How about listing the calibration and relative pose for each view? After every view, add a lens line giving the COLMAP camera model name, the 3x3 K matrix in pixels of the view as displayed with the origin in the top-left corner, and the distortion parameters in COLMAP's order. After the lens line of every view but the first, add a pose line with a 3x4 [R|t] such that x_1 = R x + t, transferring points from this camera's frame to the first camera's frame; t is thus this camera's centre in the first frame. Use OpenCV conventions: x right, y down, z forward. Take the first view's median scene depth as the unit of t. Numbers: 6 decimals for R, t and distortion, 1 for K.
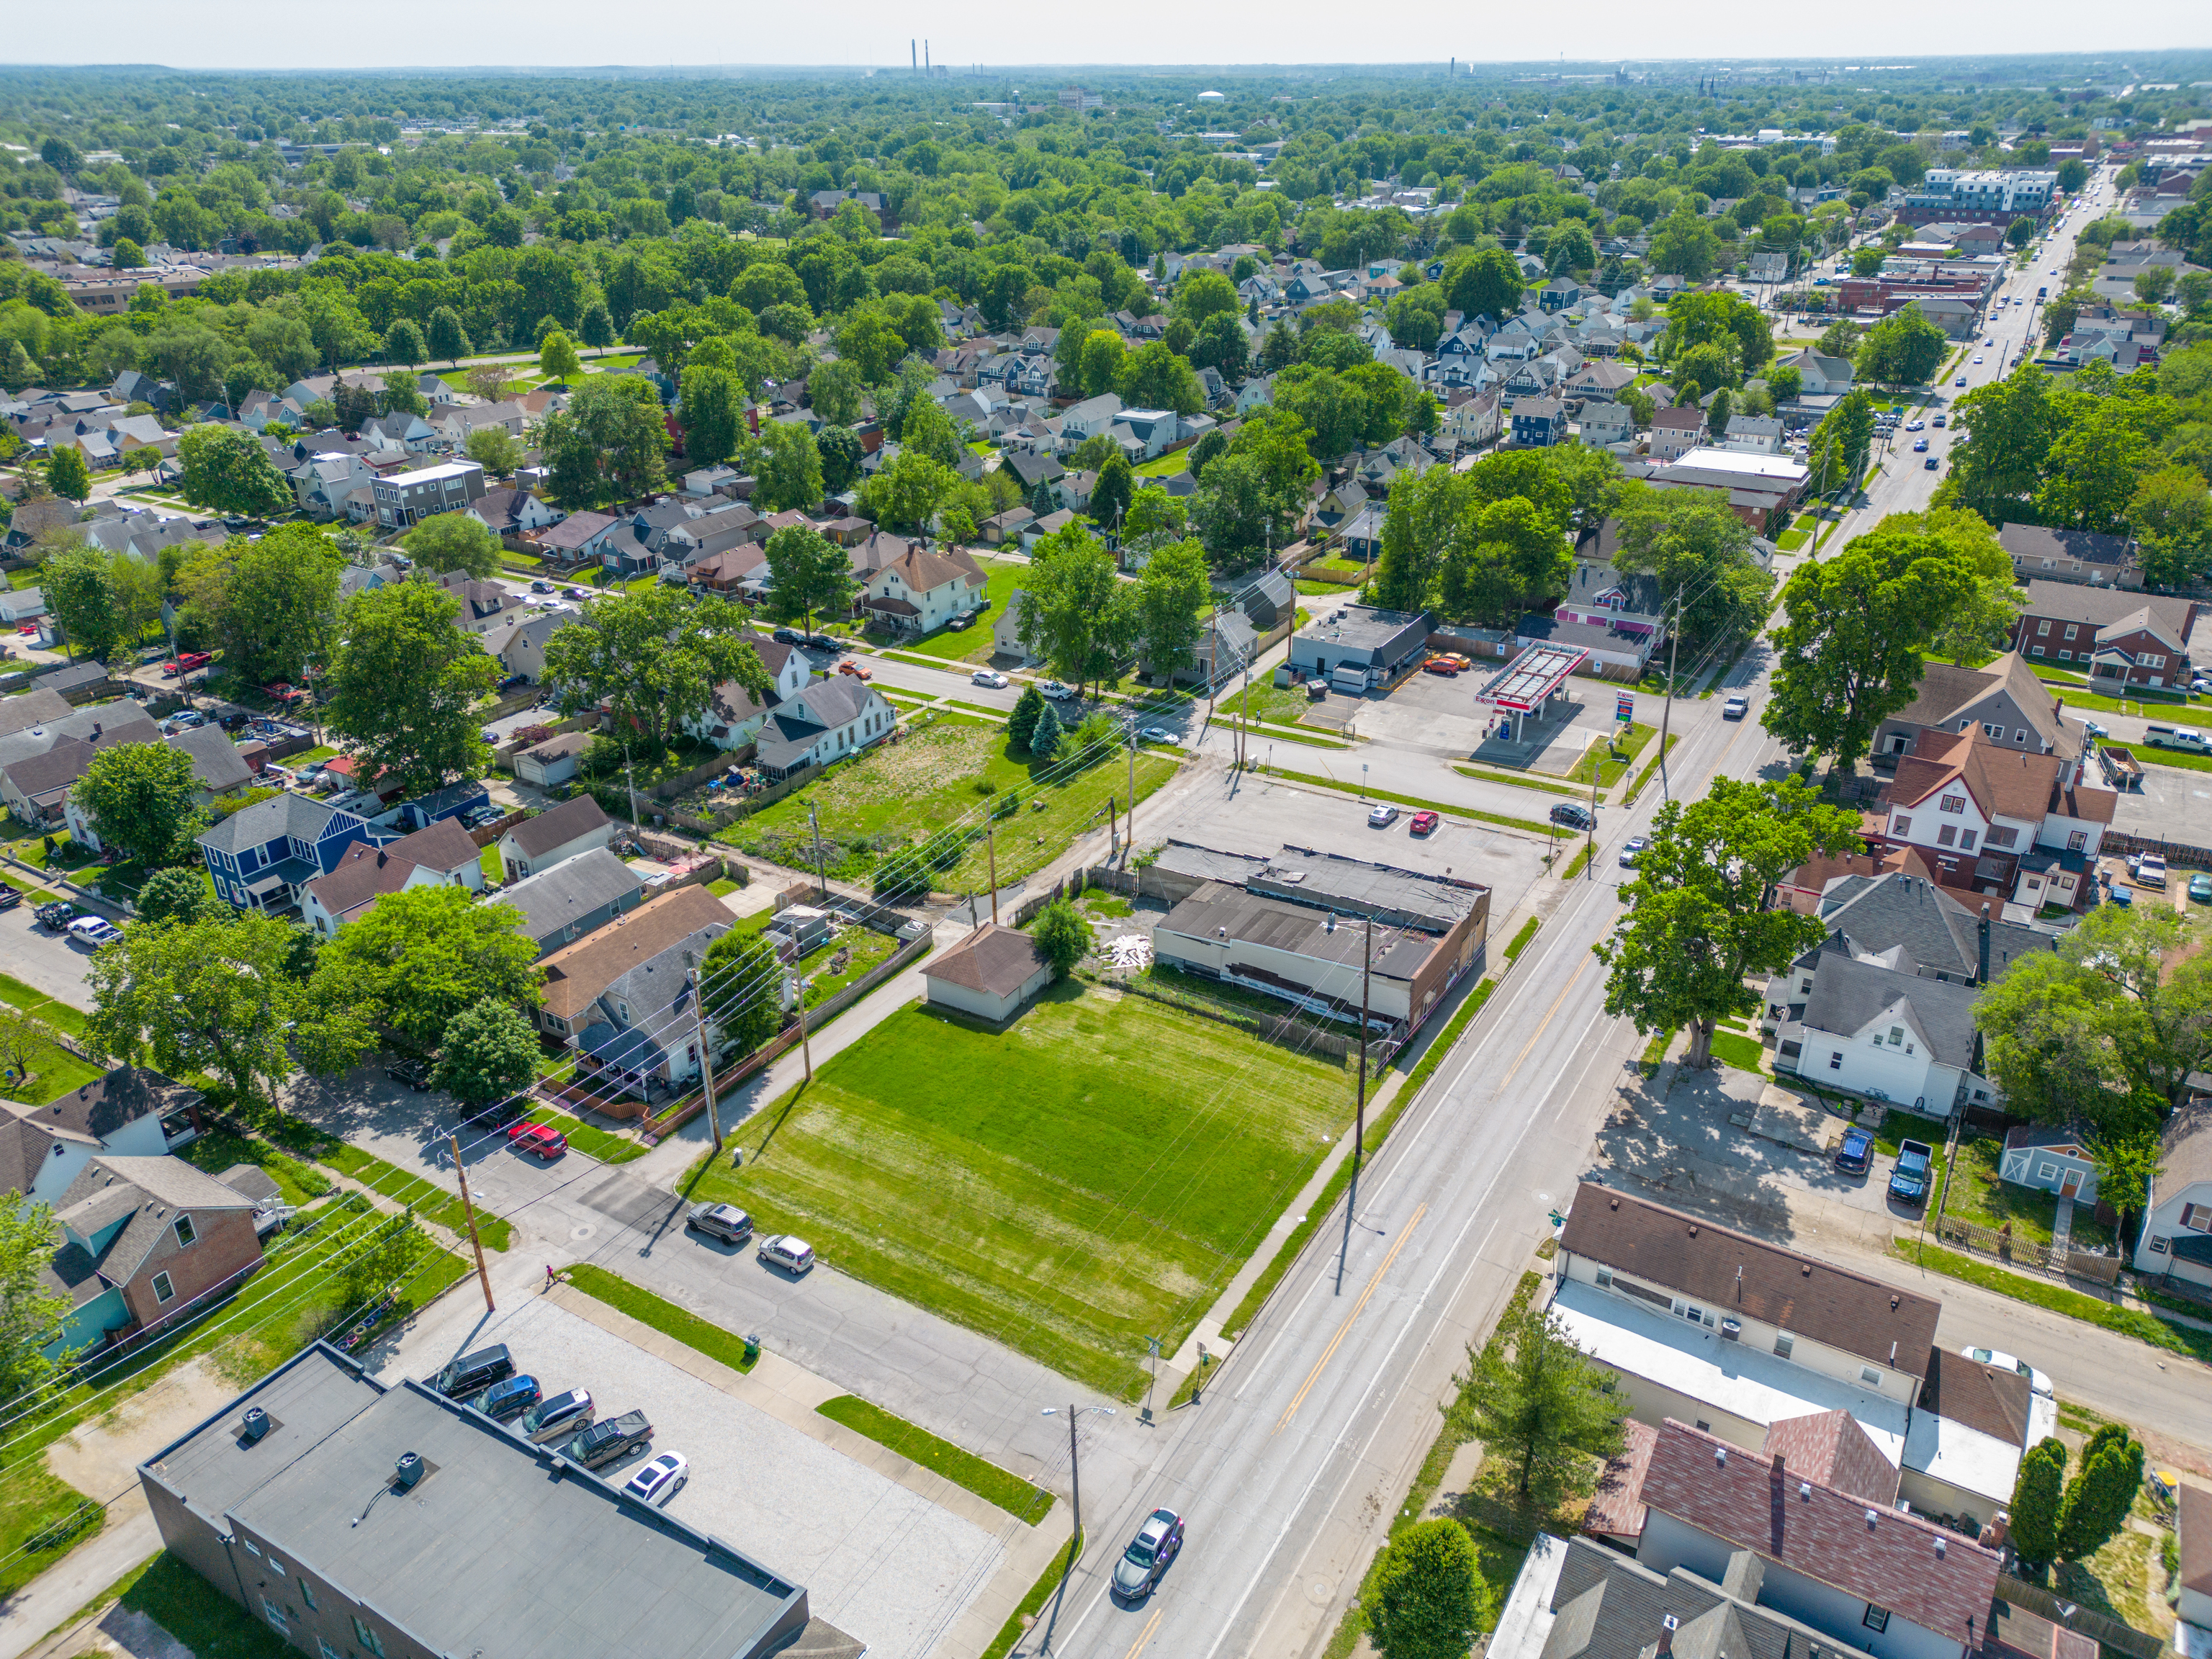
lens RADIAL K [[1537.4, 0, 1106.1], [0, 1537.4, 825.5], [0, 0, 1]] dist [0.072425, -0.066767]
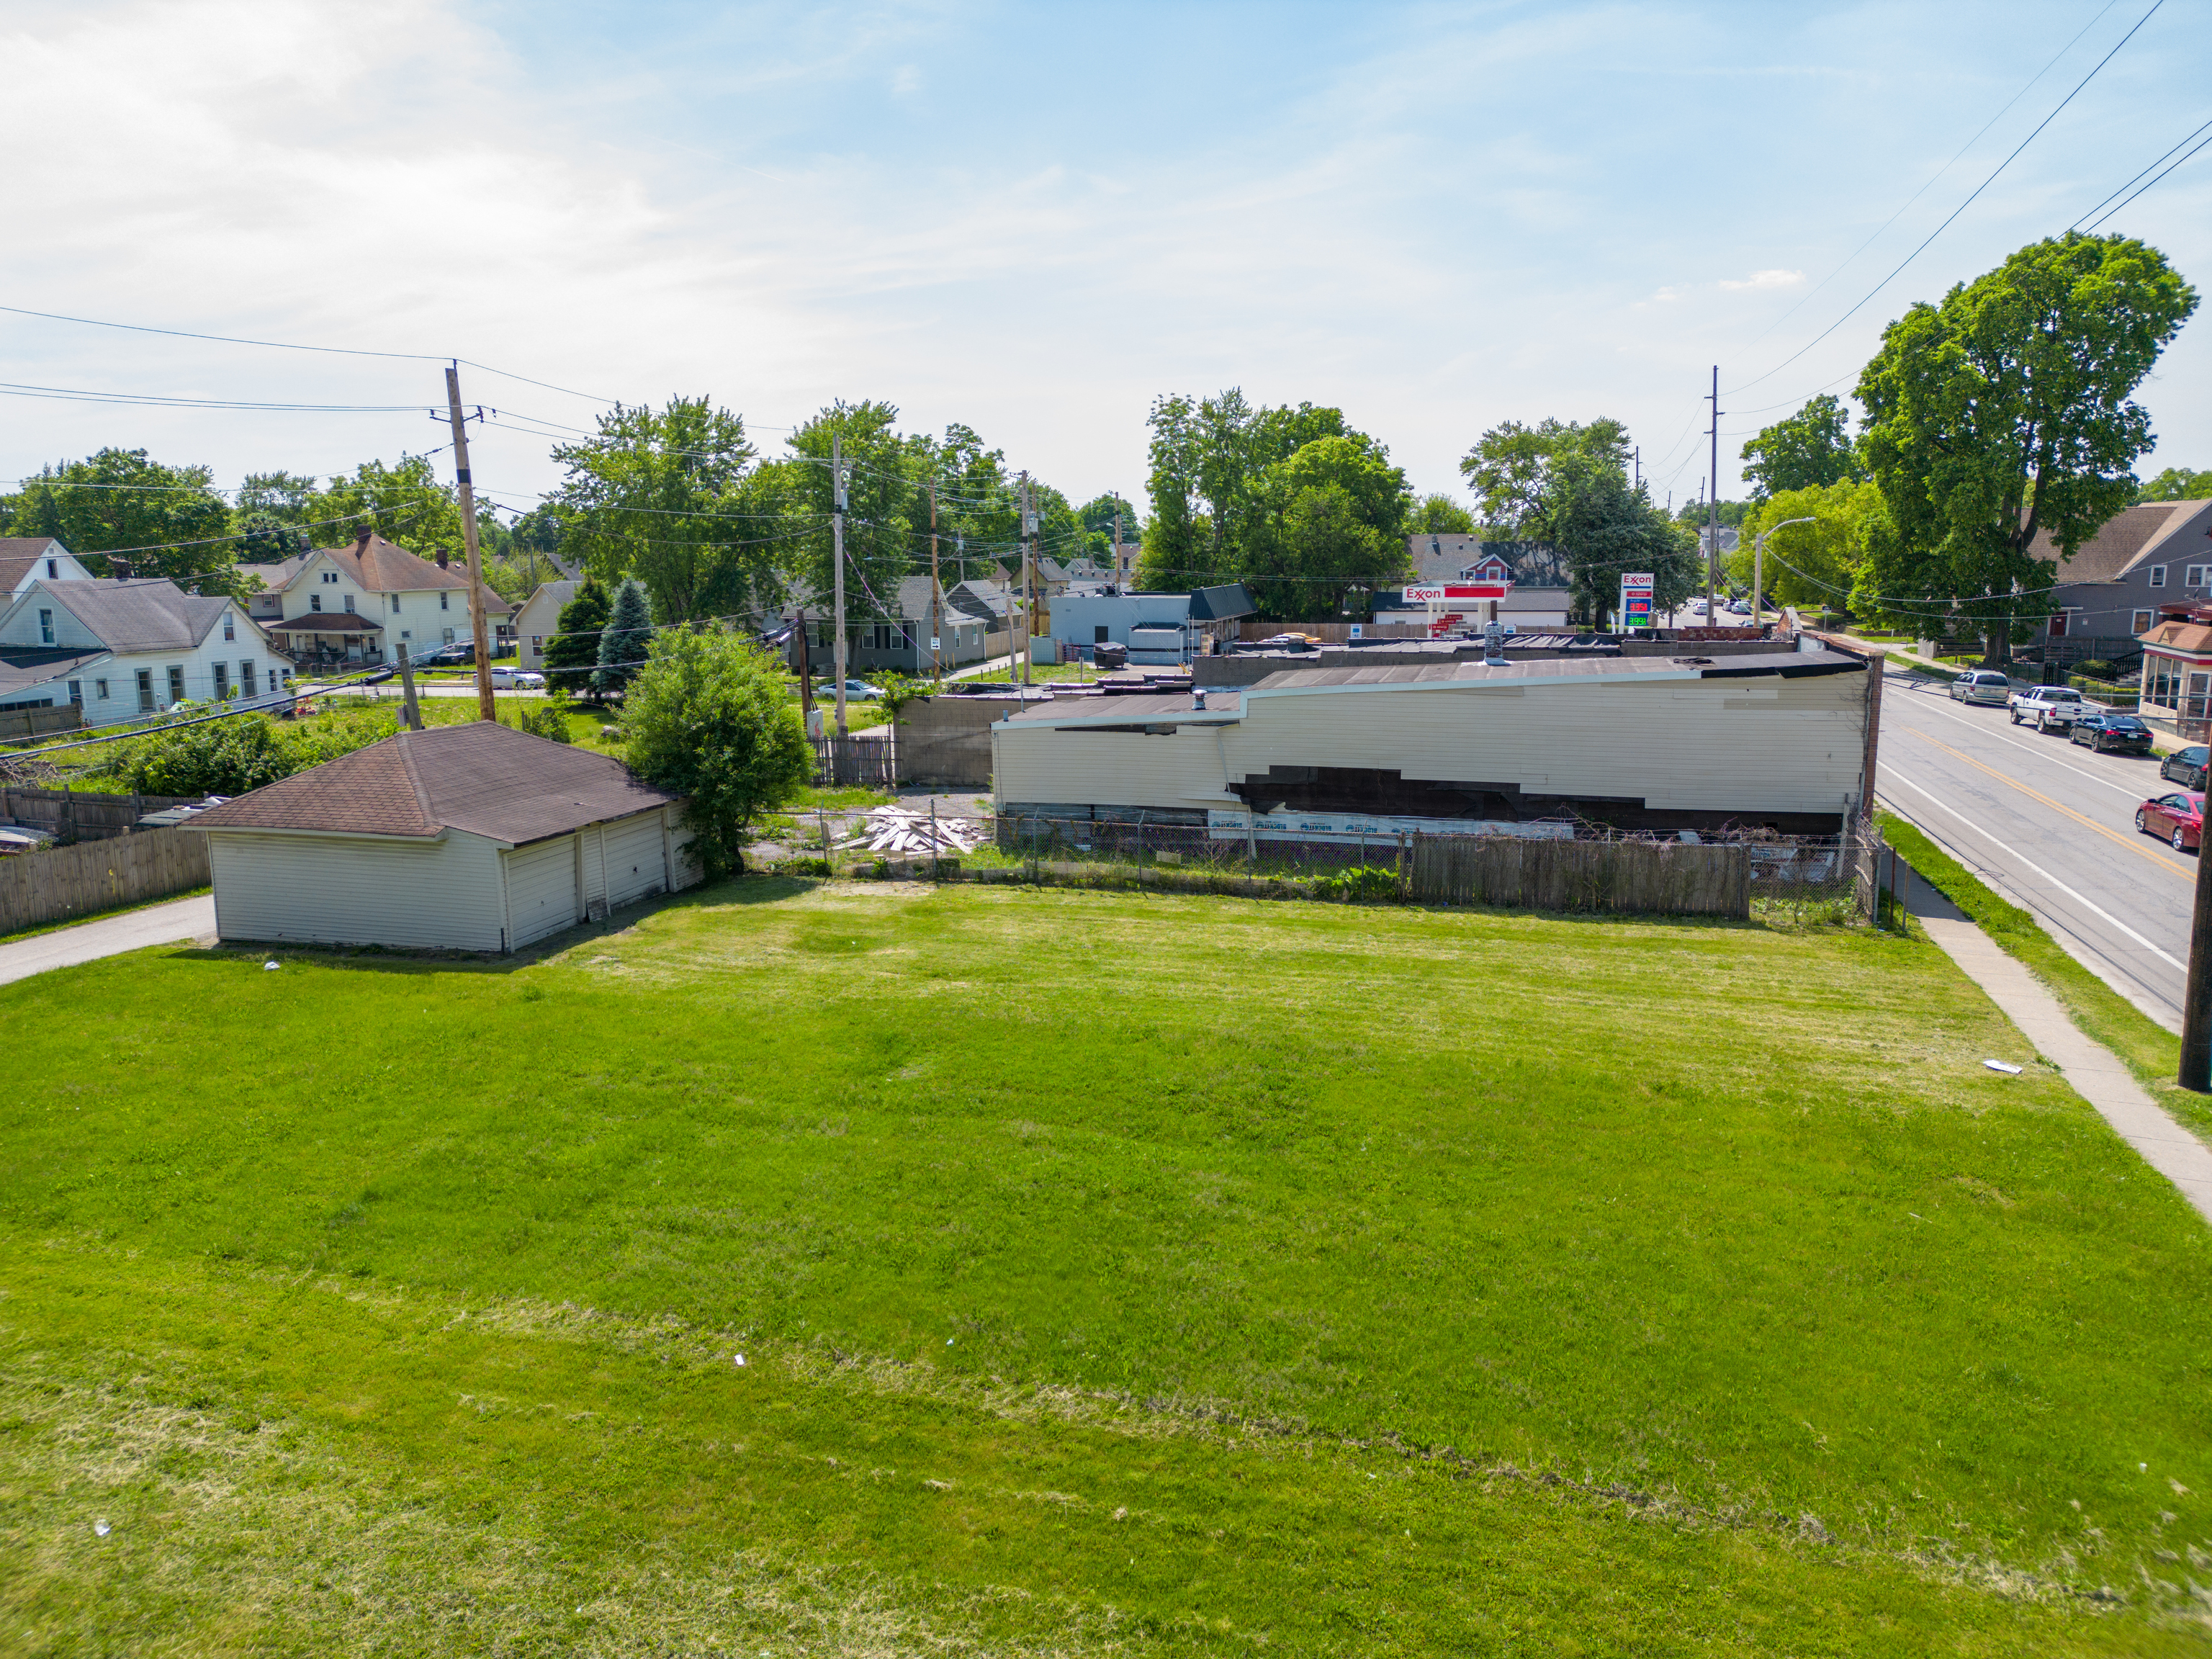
lens RADIAL K [[1537.4, 0, 1106.1], [0, 1537.4, 825.5], [0, 0, 1]] dist [0.072425, -0.066767]
pose [[0.960685, -0.039337, 0.274839, -0.050310], [0.114771, 0.957638, -0.264114, 0.230799], [-0.252807, 0.285275, 0.924504, 0.873537]]
